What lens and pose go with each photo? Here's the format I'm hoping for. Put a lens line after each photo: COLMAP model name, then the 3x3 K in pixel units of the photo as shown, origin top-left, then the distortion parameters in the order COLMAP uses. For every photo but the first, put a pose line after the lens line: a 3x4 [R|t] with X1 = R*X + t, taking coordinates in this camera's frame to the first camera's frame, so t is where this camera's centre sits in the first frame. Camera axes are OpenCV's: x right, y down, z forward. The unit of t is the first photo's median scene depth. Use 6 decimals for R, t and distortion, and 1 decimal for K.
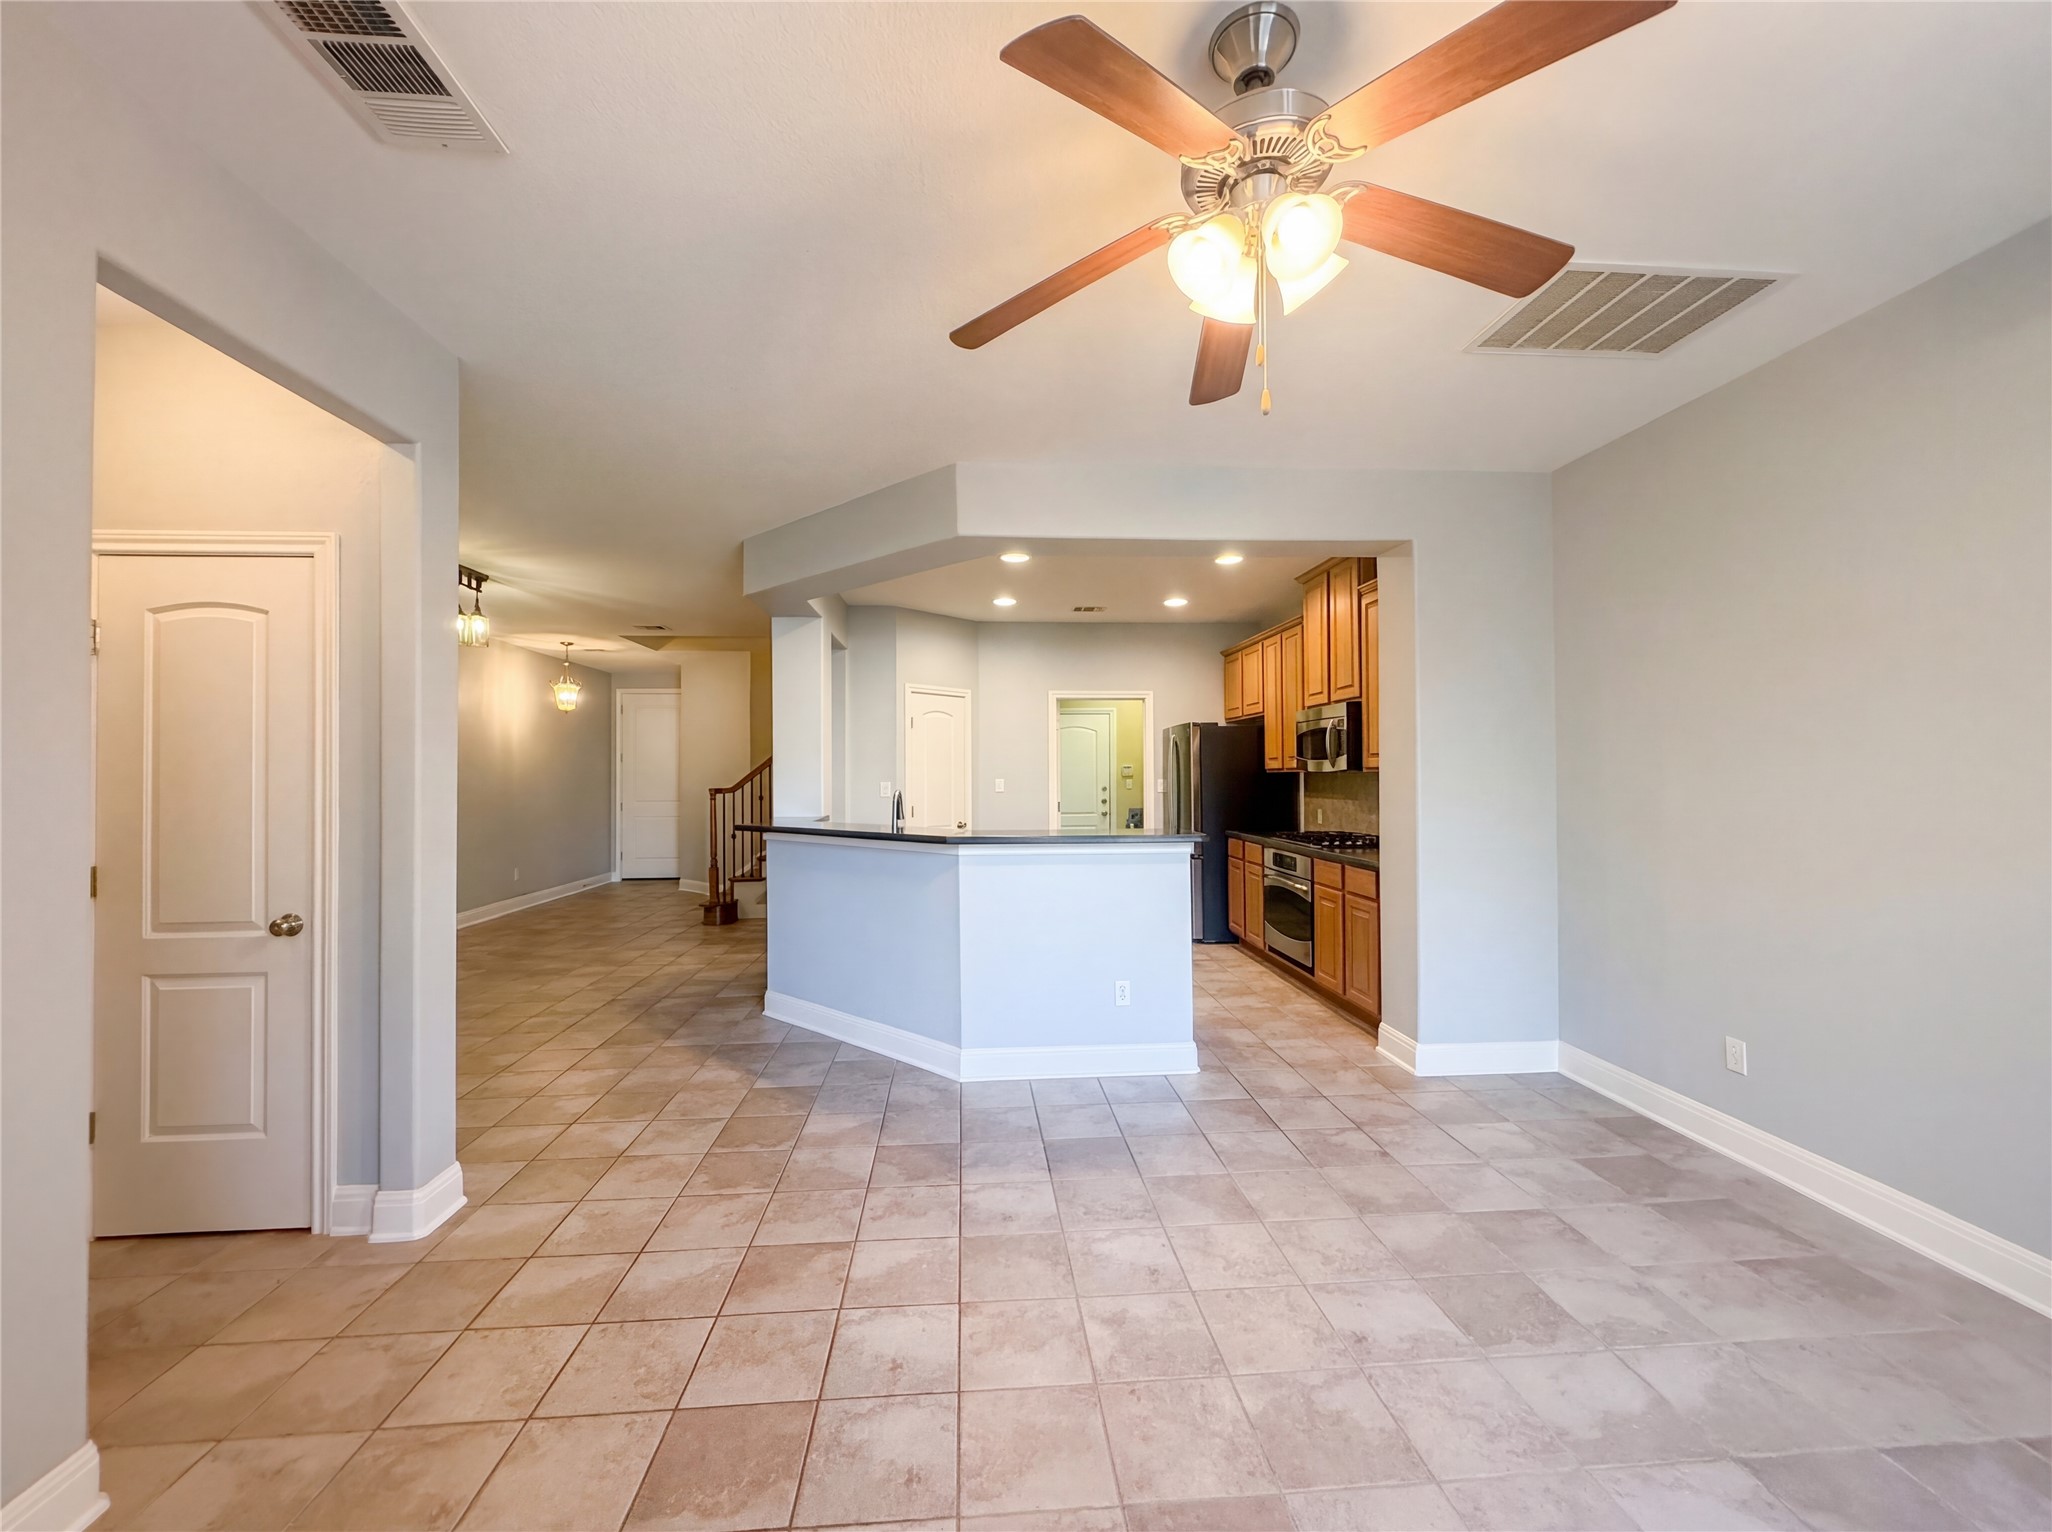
lens RADIAL K [[815.3, 0, 1025.4], [0, 815.3, 765.4], [0, 0, 1]] dist [-0.001486, -0.000107]
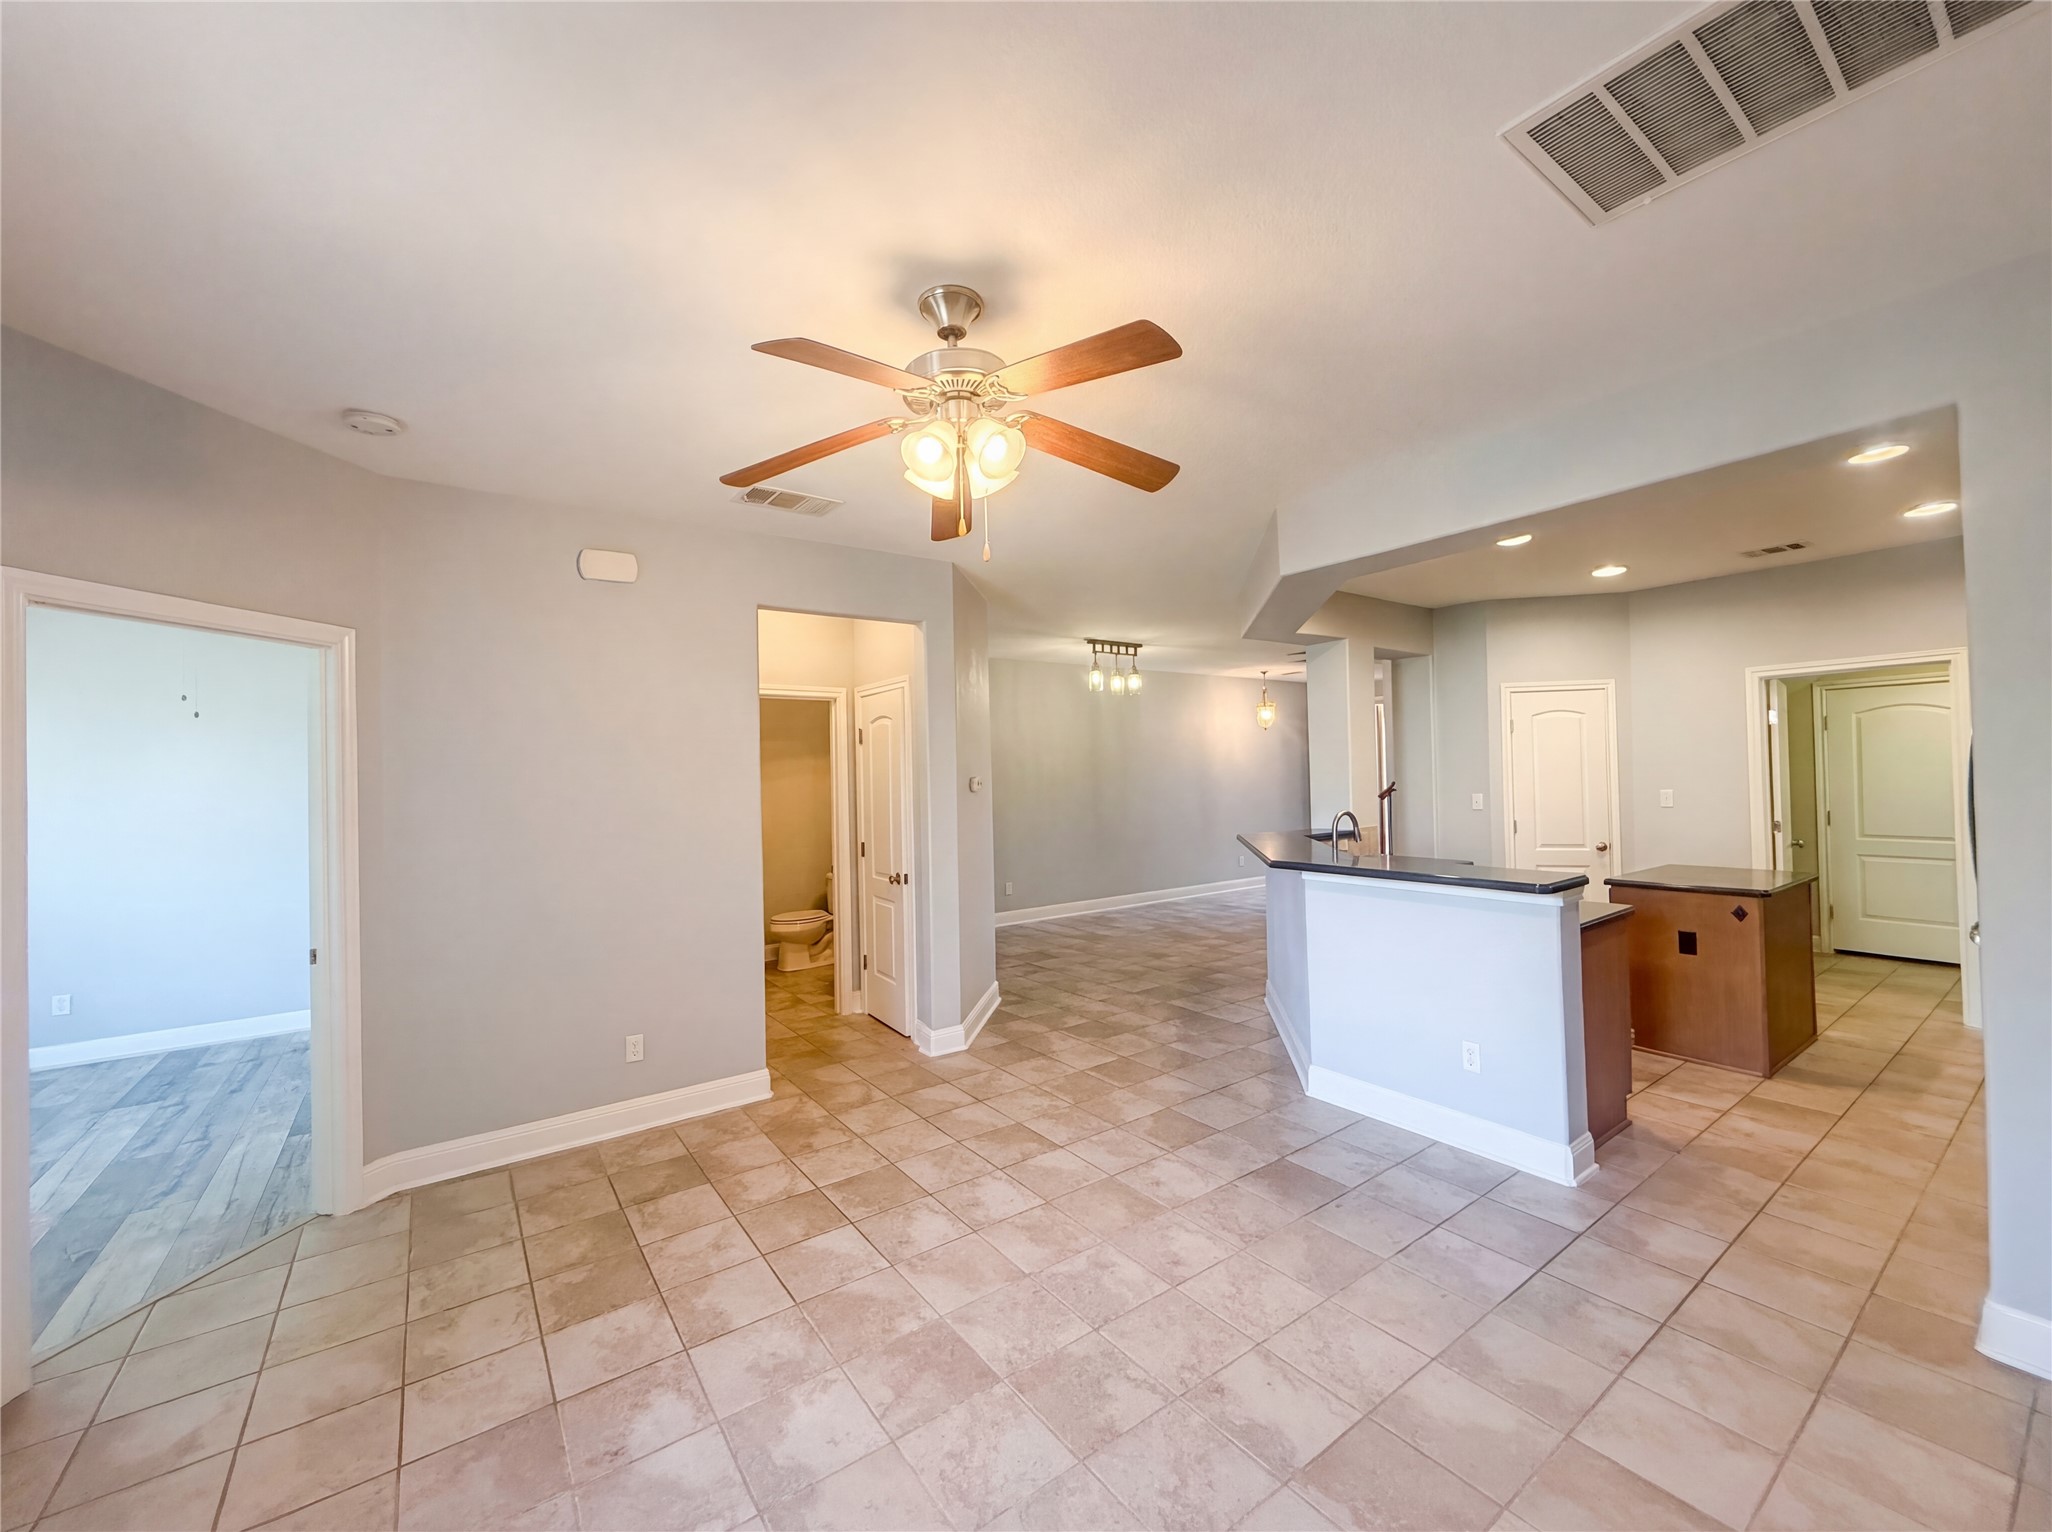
lens RADIAL K [[815.3, 0, 1025.4], [0, 815.3, 765.4], [0, 0, 1]] dist [-0.001486, -0.000107]
pose [[0.526365, -0.015746, -0.850113, 0.451460], [0.027558, 0.999619, -0.001452, -0.031807], [0.849812, -0.022663, 0.526598, 0.108385]]
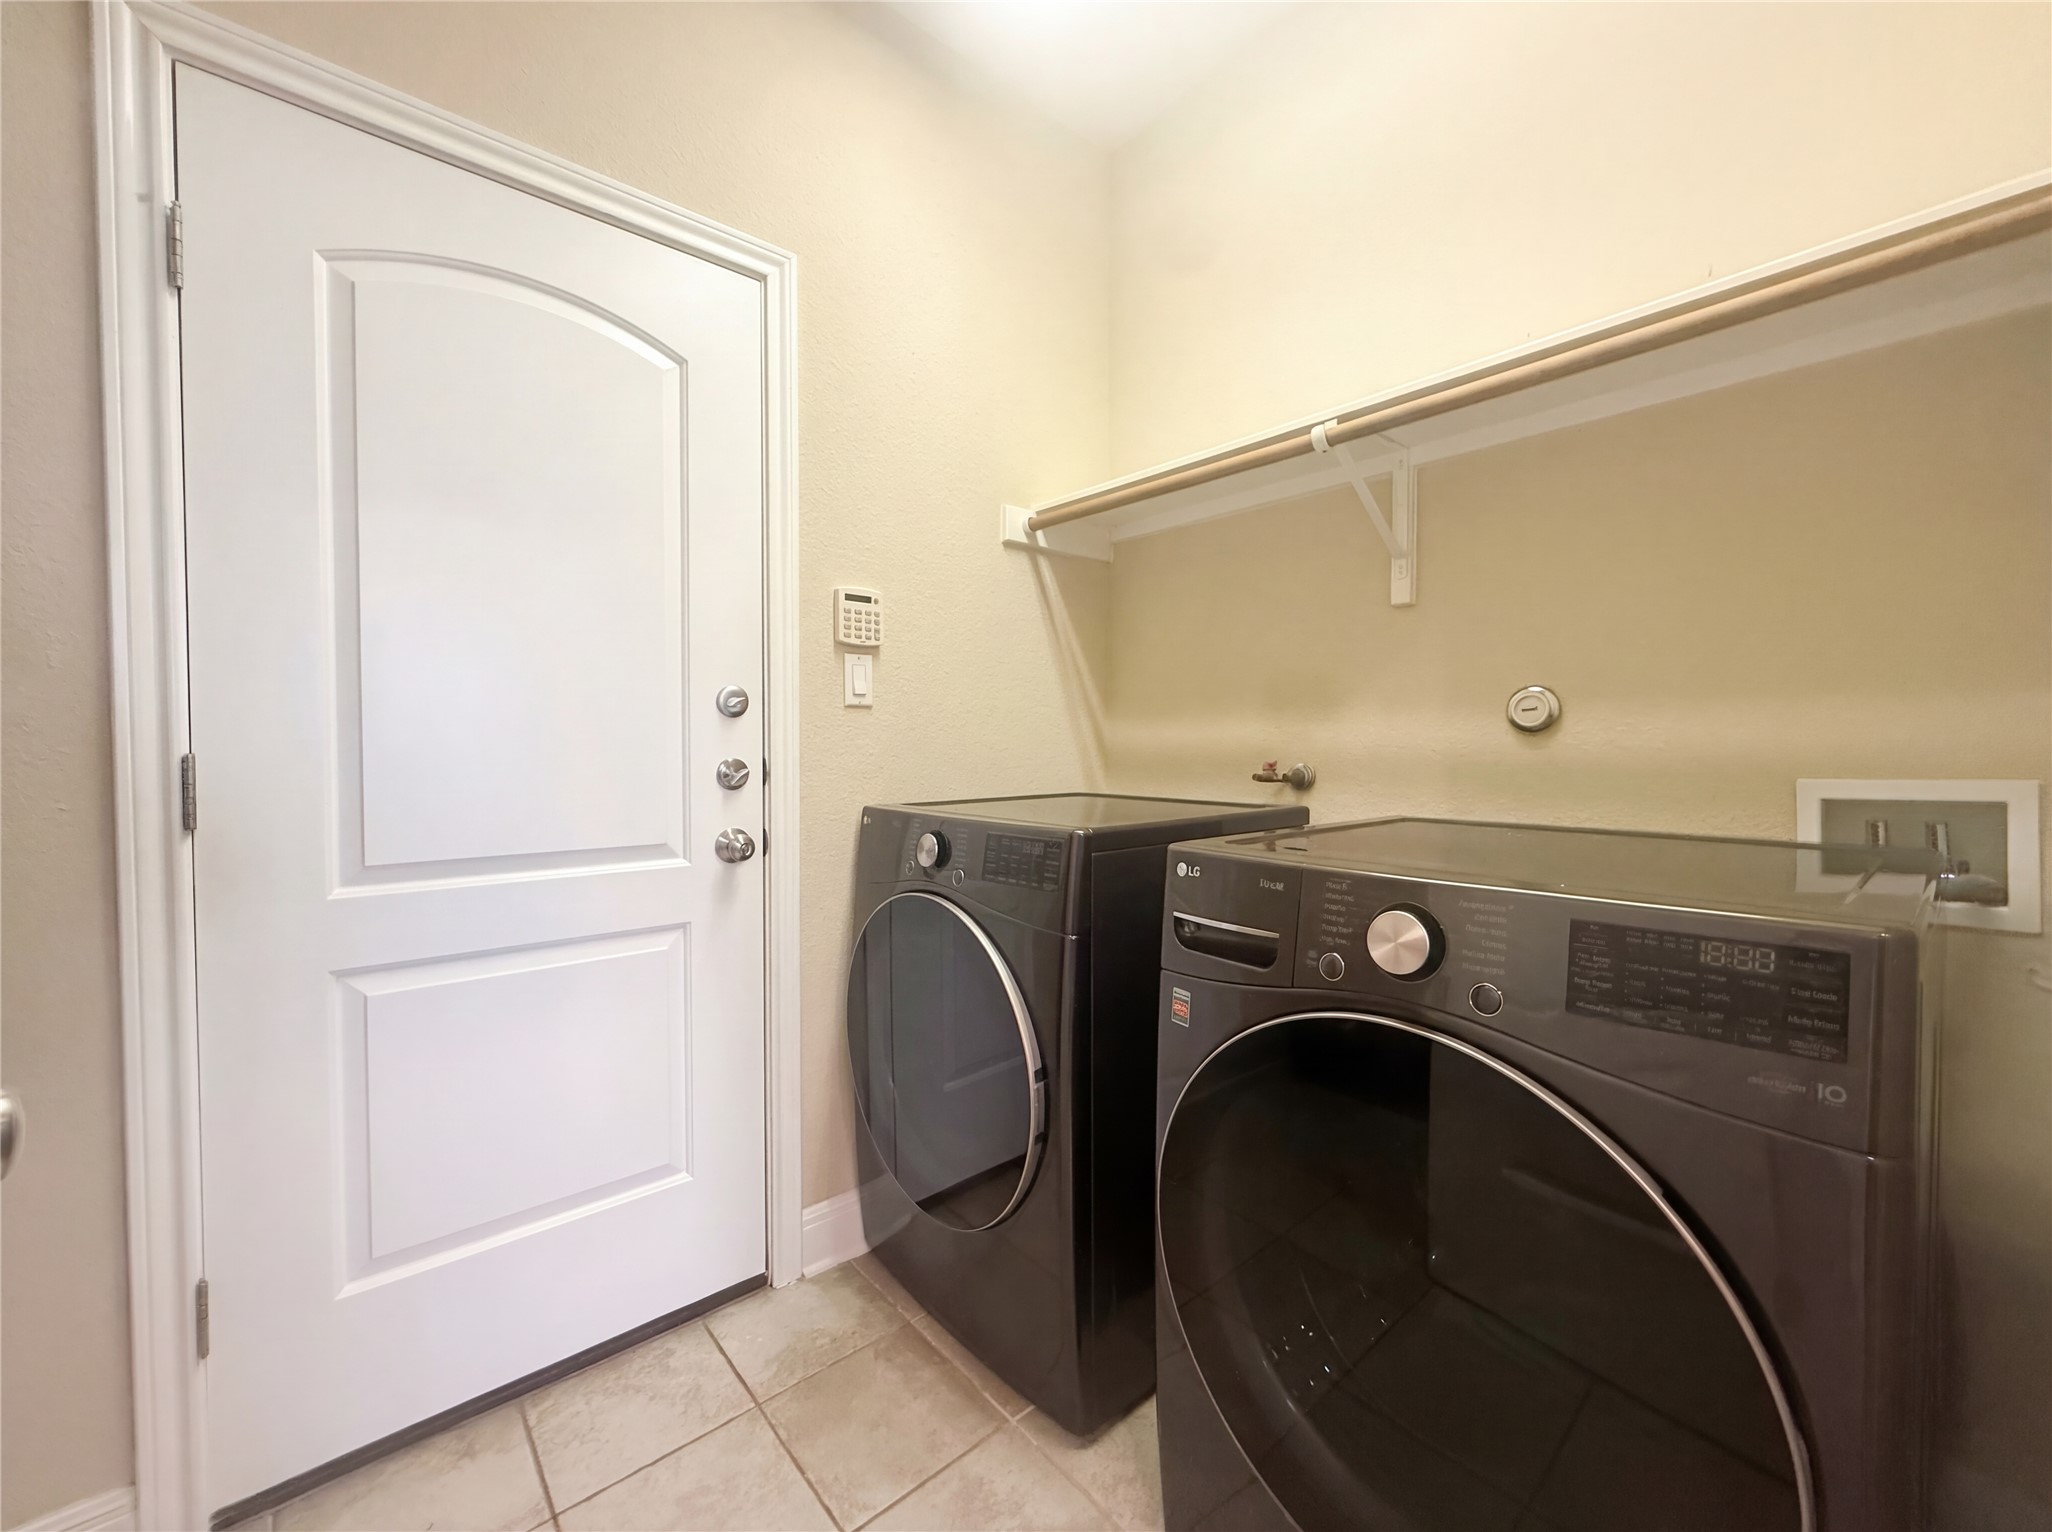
lens RADIAL K [[815.3, 0, 1025.4], [0, 815.3, 765.4], [0, 0, 1]] dist [-0.001486, -0.000107]
pose [[0.796684, -0.012712, 0.604262, 0.076109], [-0.014126, 0.999114, 0.039642, 0.063074], [-0.604231, -0.040118, 0.795799, 1.534961]]
